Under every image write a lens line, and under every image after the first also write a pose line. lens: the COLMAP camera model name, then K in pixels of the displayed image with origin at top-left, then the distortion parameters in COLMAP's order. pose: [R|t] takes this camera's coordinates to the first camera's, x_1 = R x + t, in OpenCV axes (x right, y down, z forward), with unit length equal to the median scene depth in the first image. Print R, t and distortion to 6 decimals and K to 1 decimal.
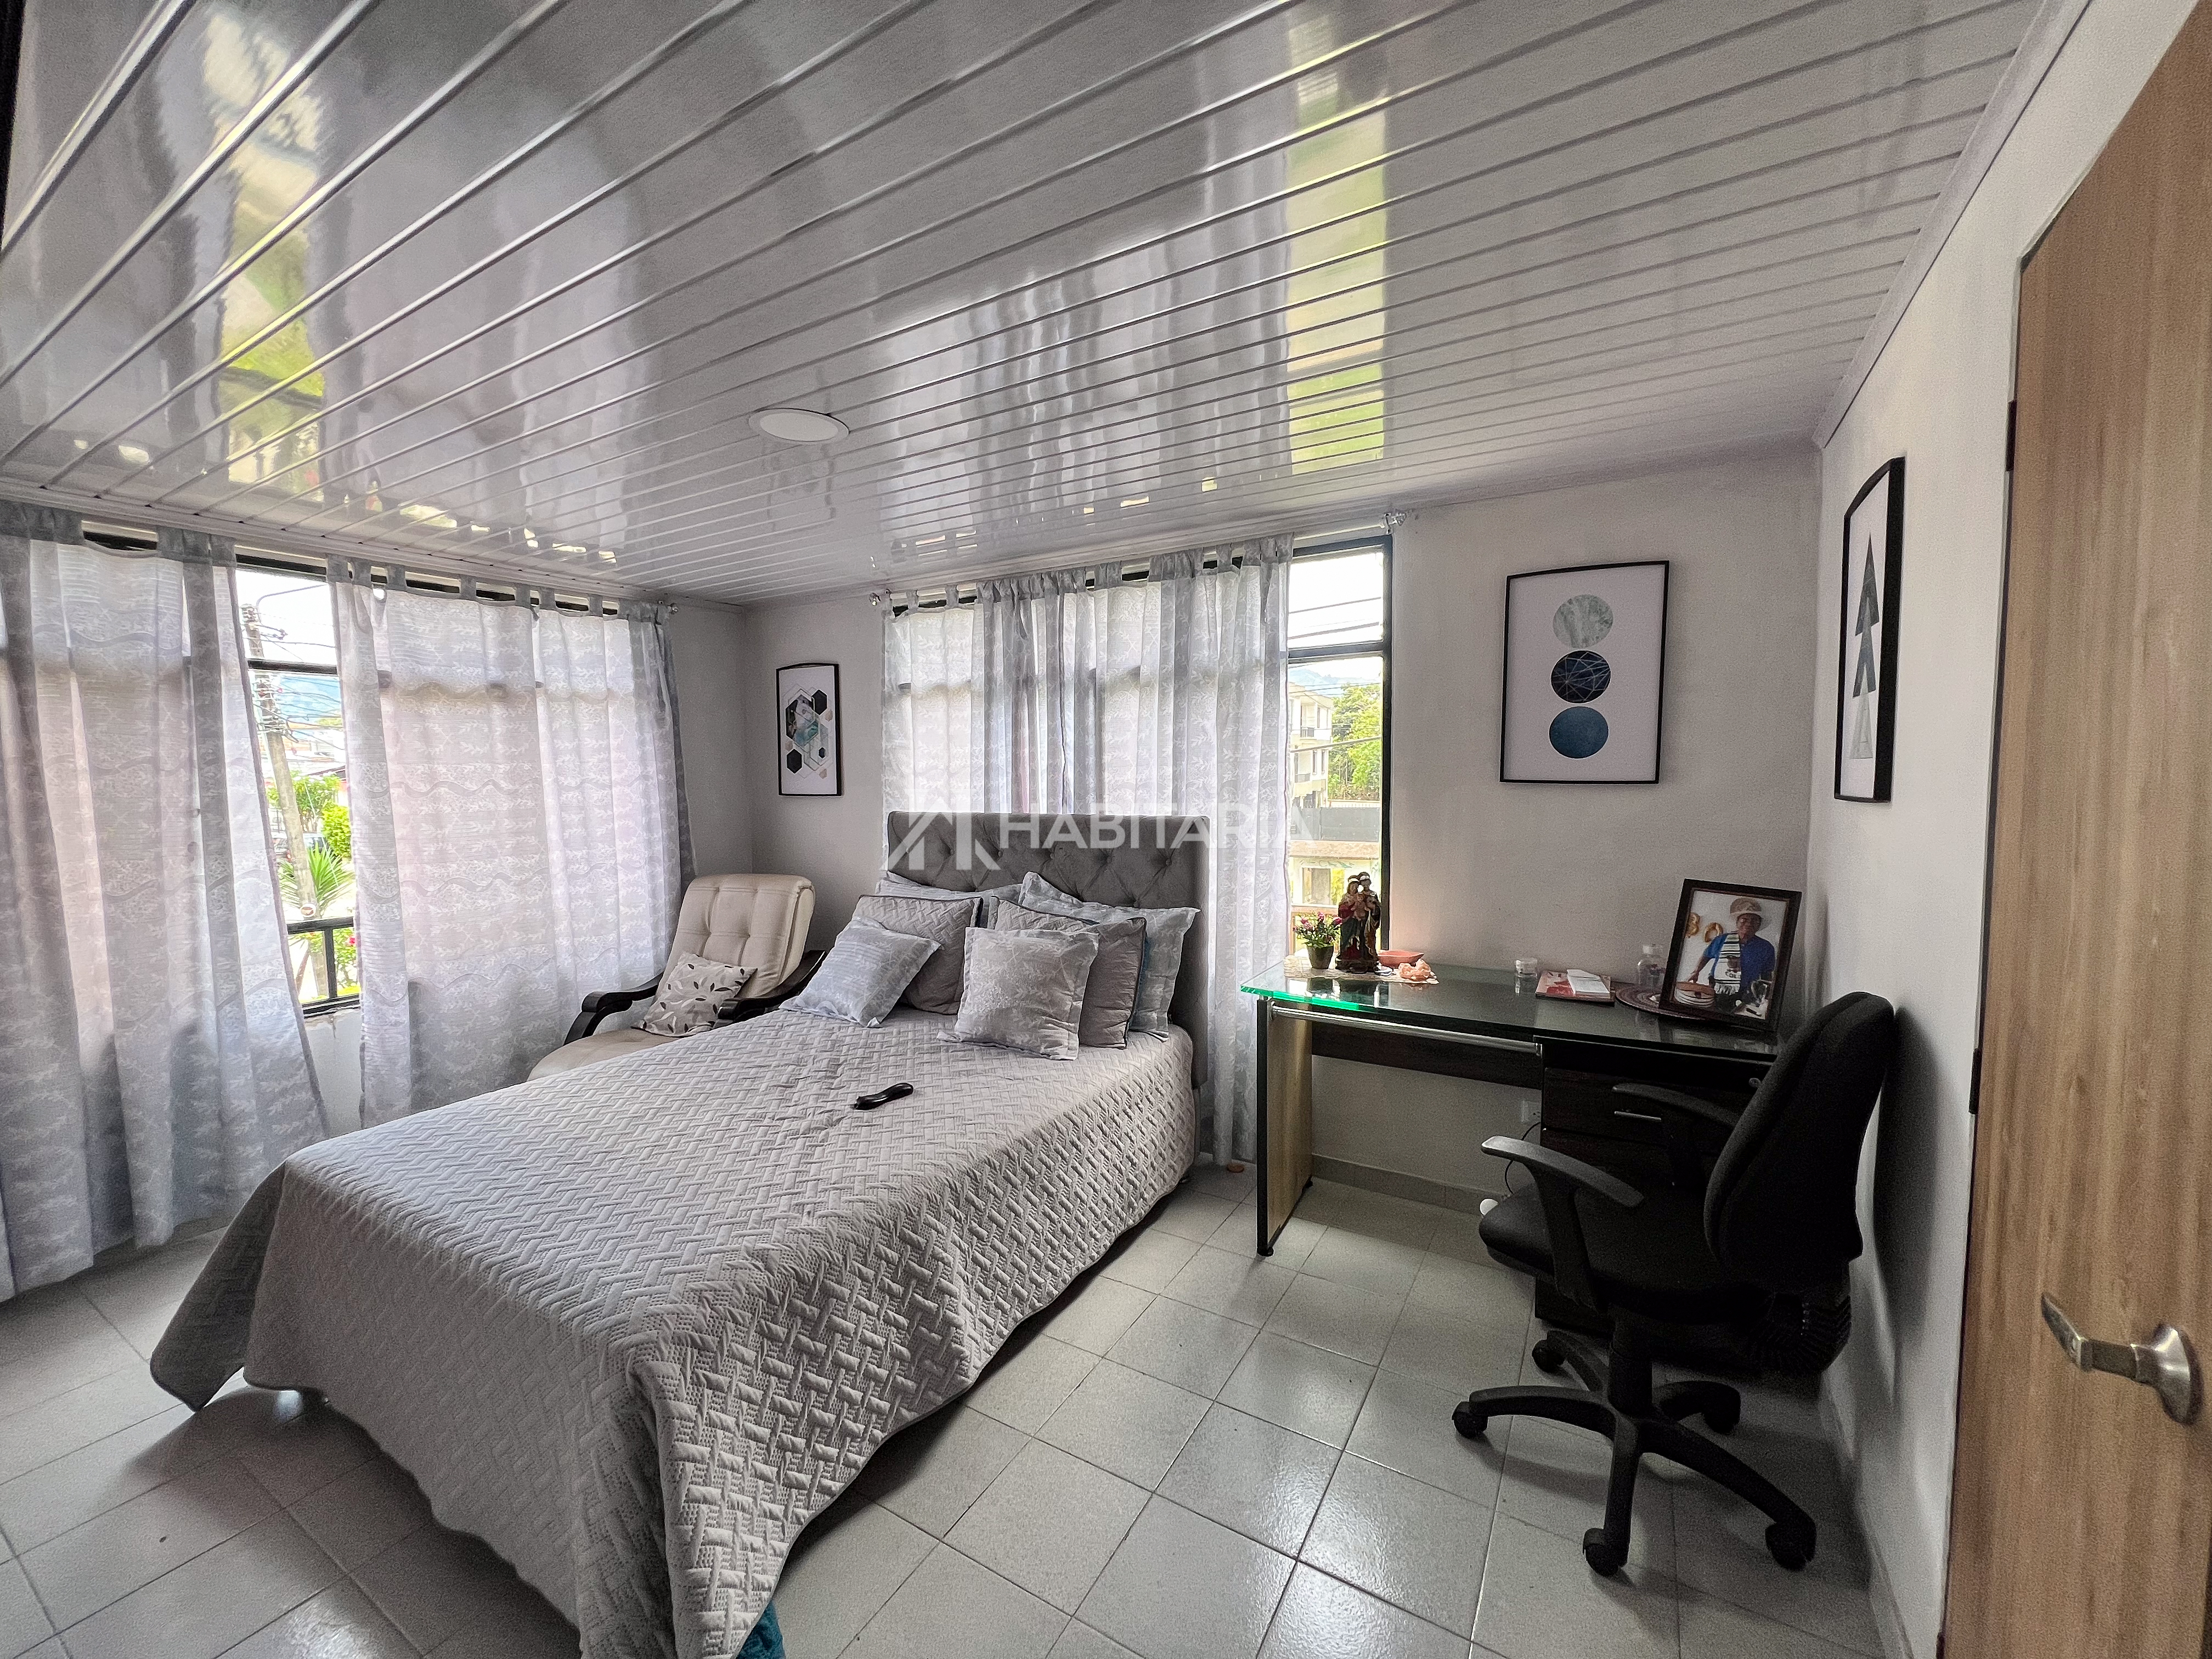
lens RADIAL K [[887.1, 0, 1101.7], [0, 887.1, 834.4], [0, 0, 1]] dist [-0.003747, -0.000052]
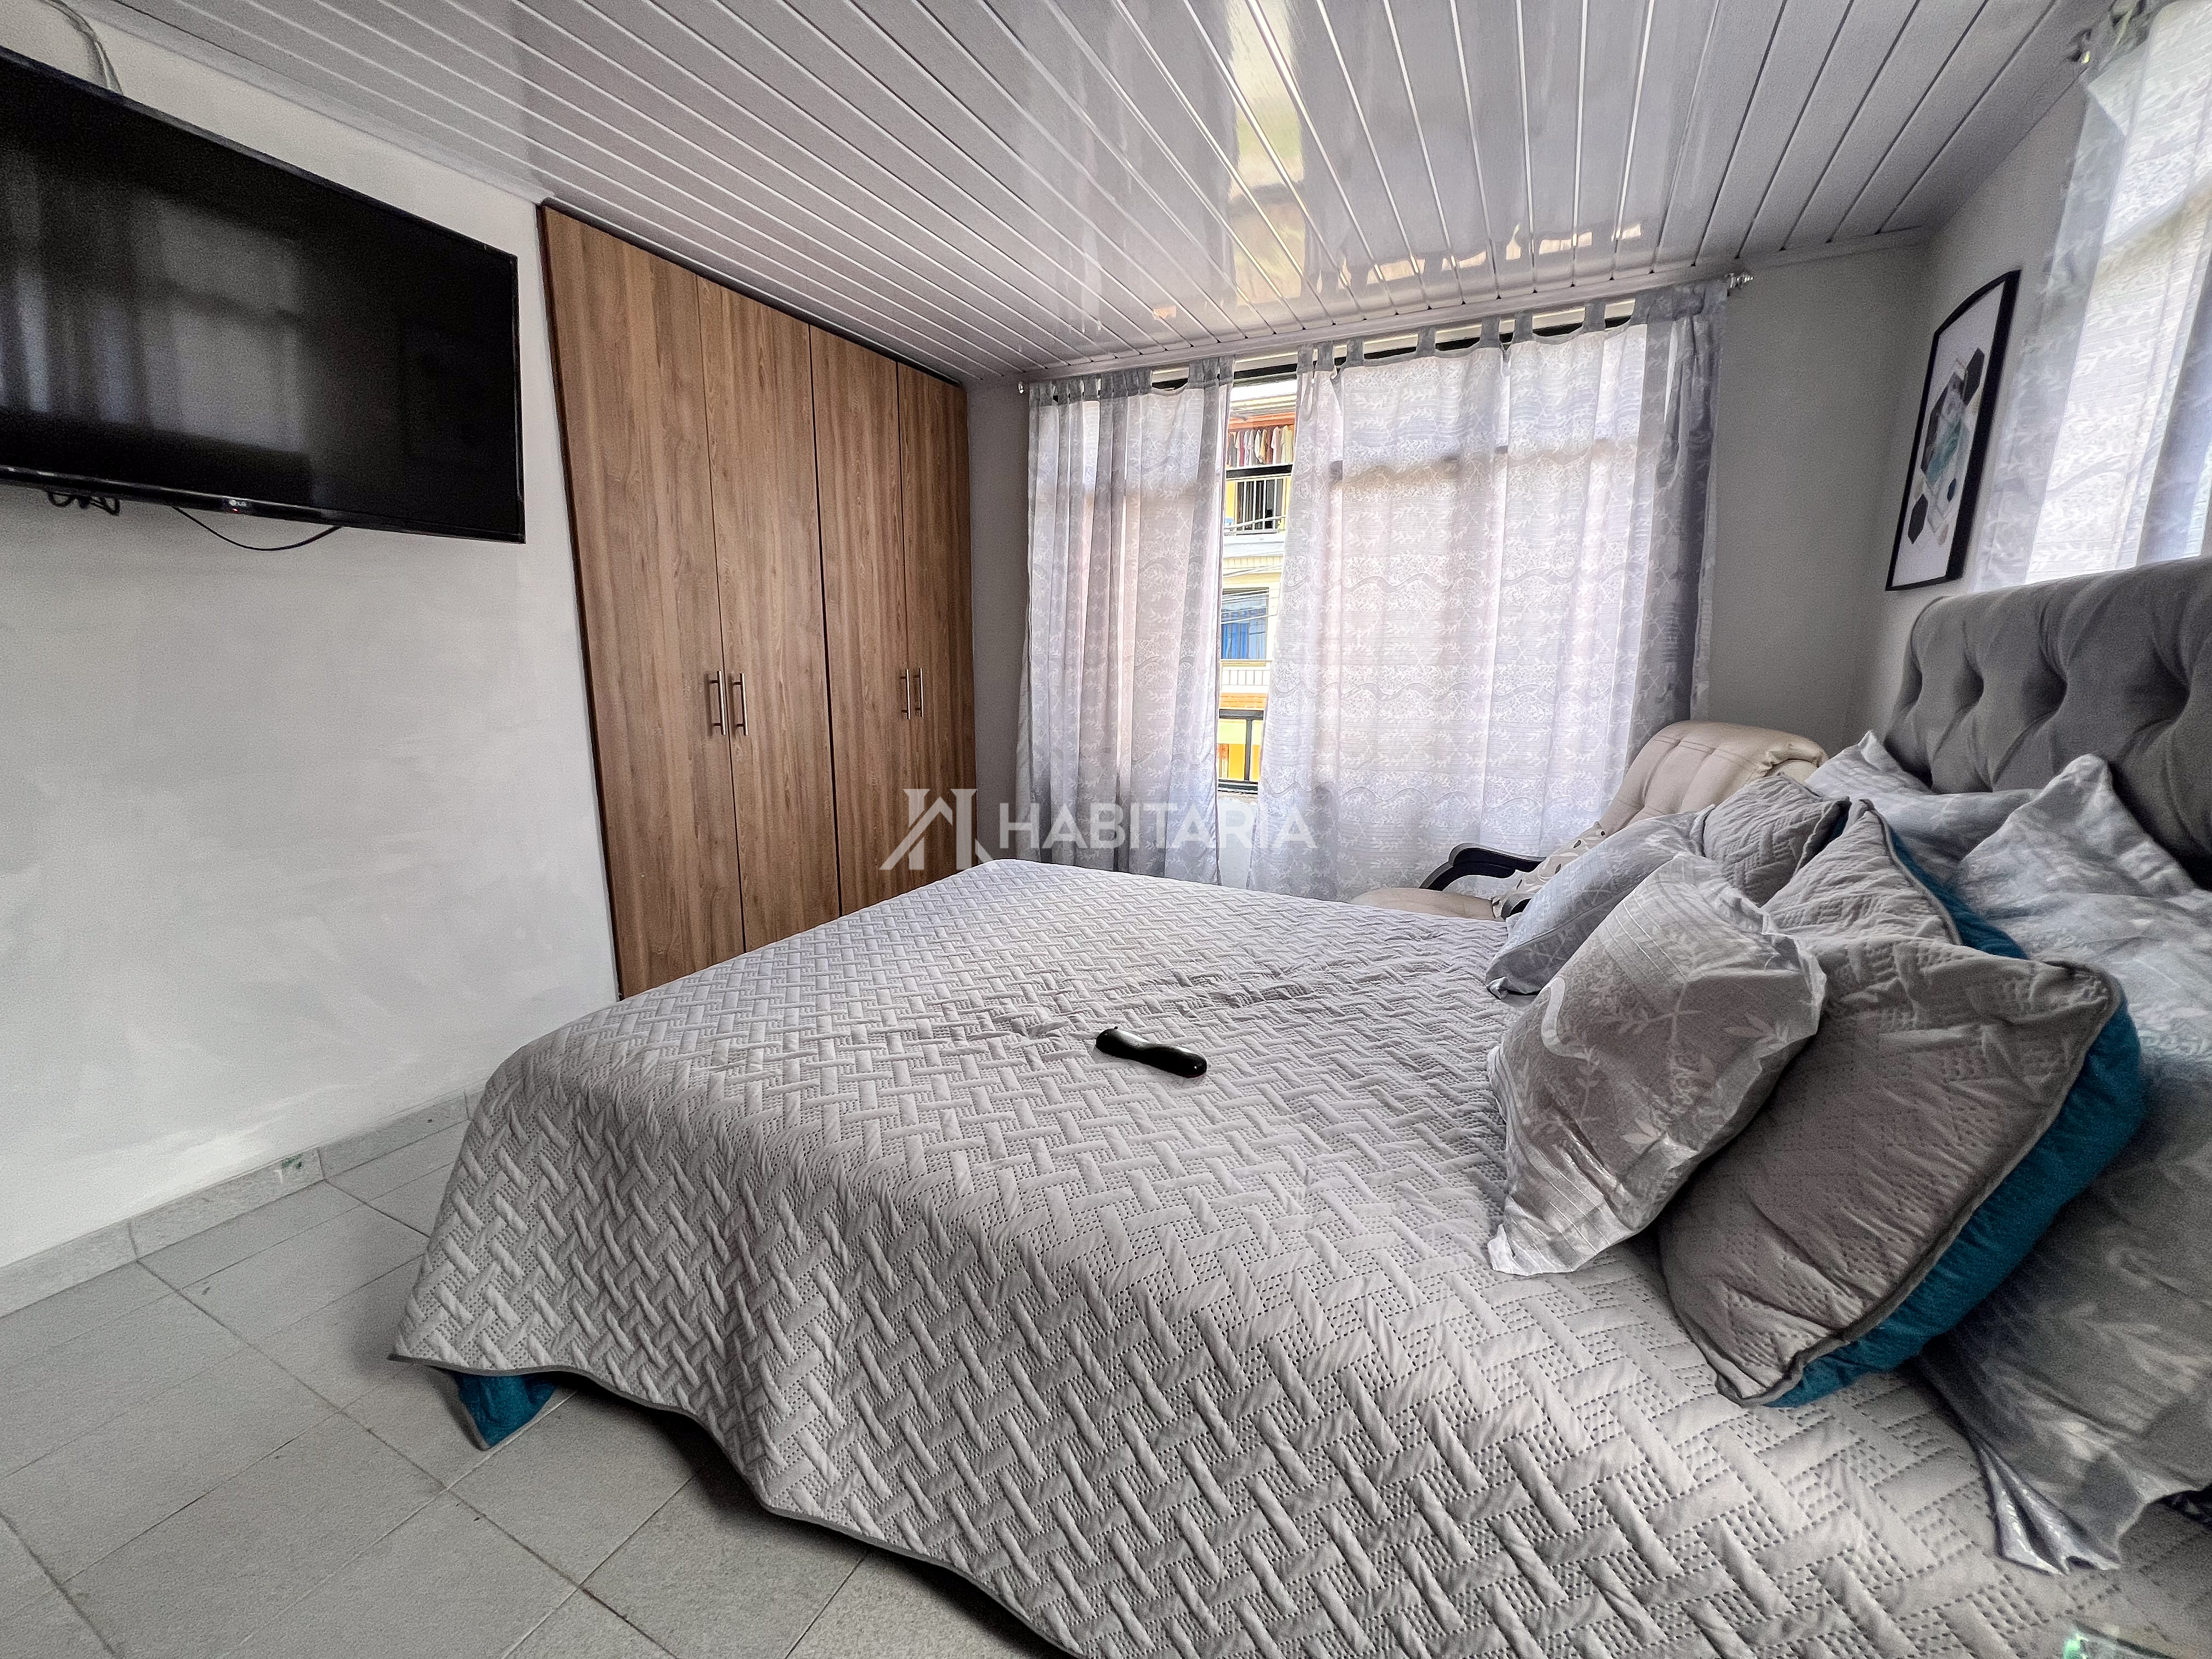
lens RADIAL K [[887.1, 0, 1103.2], [0, 887.1, 826.7], [0, 0, 1]] dist [-0.003747, -0.000052]
pose [[0.073383, 0.204381, -0.976137, 0.184851], [-0.079004, 0.976891, 0.198599, 0.032380], [0.994170, 0.062545, 0.087834, 0.626680]]
